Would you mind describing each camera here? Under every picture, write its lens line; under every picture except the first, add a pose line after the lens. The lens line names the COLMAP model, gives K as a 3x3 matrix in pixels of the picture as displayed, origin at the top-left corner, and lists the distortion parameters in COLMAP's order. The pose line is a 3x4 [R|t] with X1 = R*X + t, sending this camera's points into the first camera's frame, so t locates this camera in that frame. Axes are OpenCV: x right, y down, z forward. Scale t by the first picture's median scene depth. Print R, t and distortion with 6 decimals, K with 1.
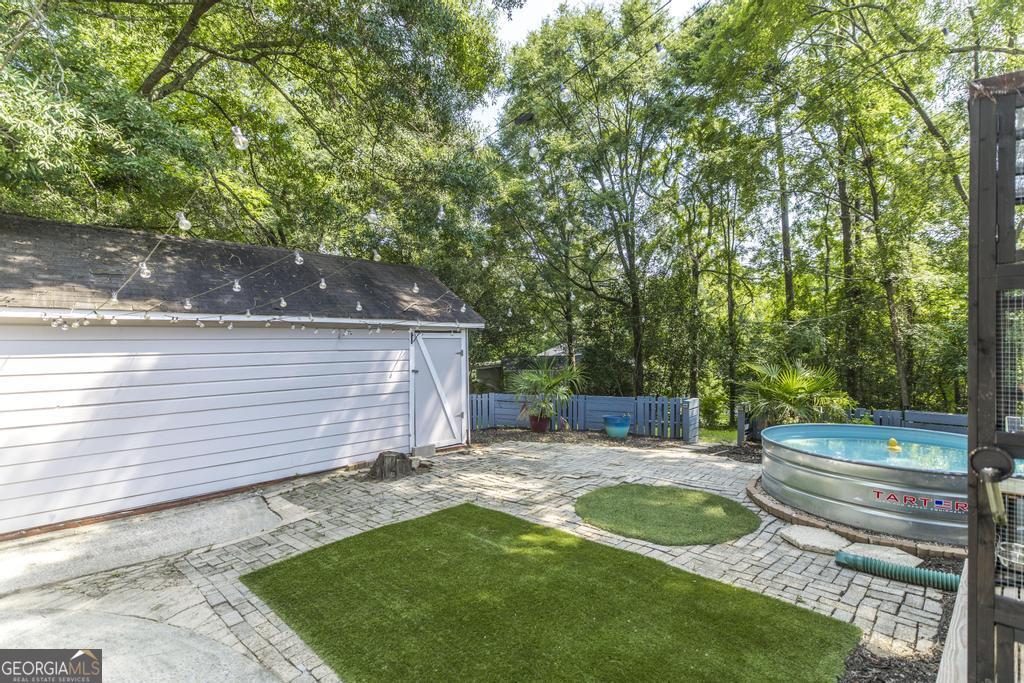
lens RADIAL K [[487.4, 0, 516.6], [0, 487.4, 338.2], [0, 0, 1]] dist [-0.002120, -0.001113]
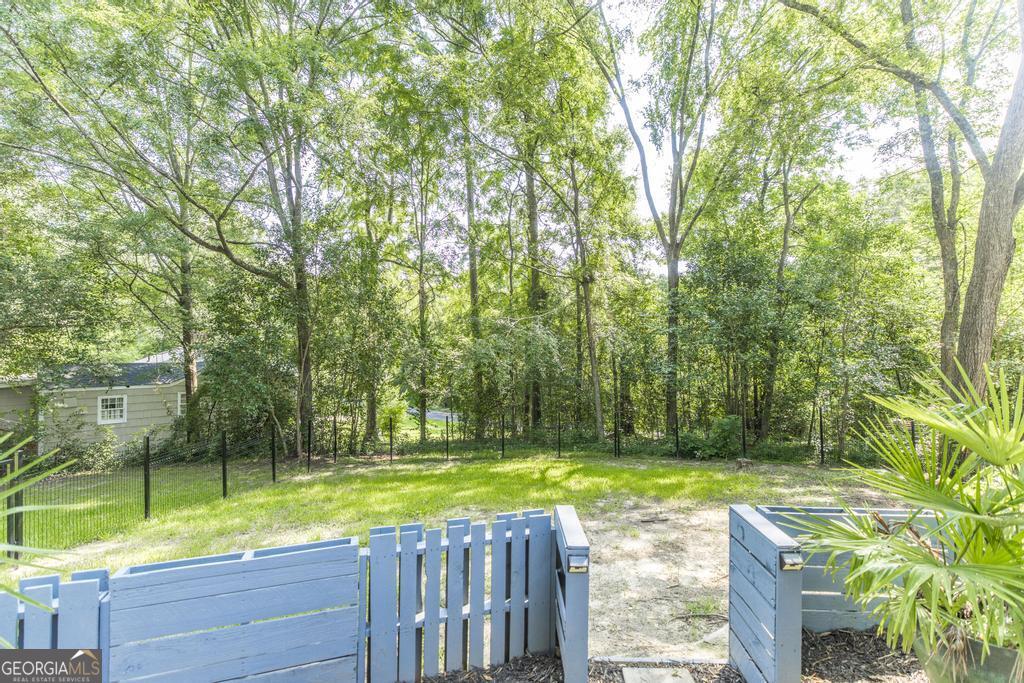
lens RADIAL K [[450.1, 0, 513.1], [0, 450.1, 344.4], [0, 0, 1]] dist [-0.004899, -0.000380]
pose [[0.764503, 0.005629, 0.644595, 0.164427], [-0.001313, 0.999973, -0.007175, 0.039437], [-0.644619, 0.004639, 0.764490, 0.815458]]
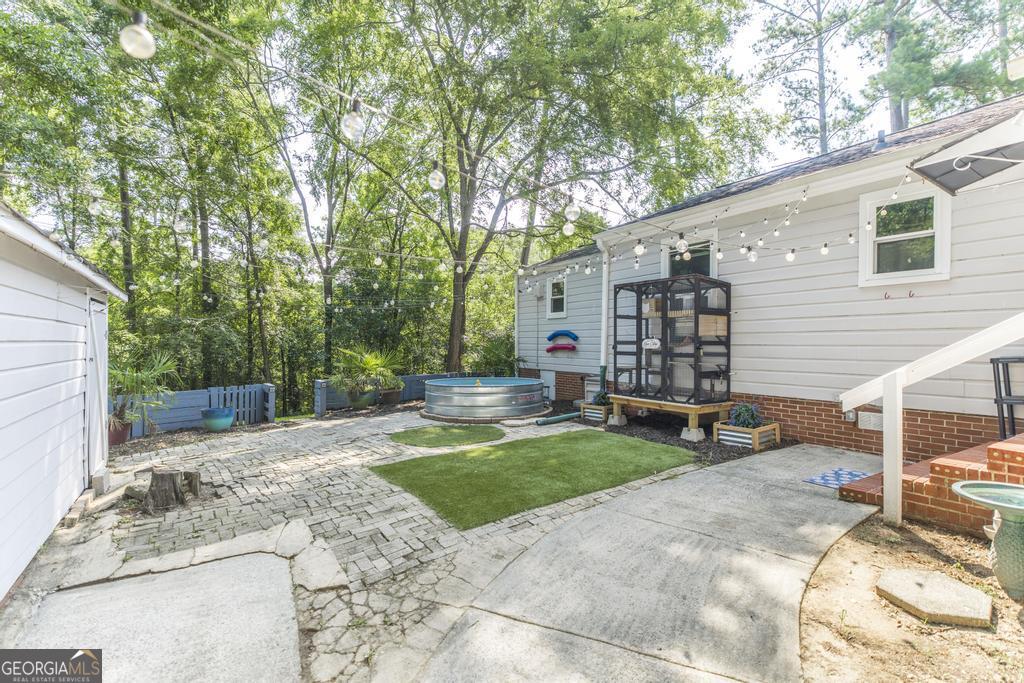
lens RADIAL K [[486.5, 0, 516.2], [0, 486.5, 340.9], [0, 0, 1]] dist [-0.000926, -0.000181]
pose [[0.200527, -0.000315, 0.979688, -0.577408], [0.002927, 0.999996, -0.000277, 0.033183], [-0.979684, 0.002923, 0.200527, 0.251827]]
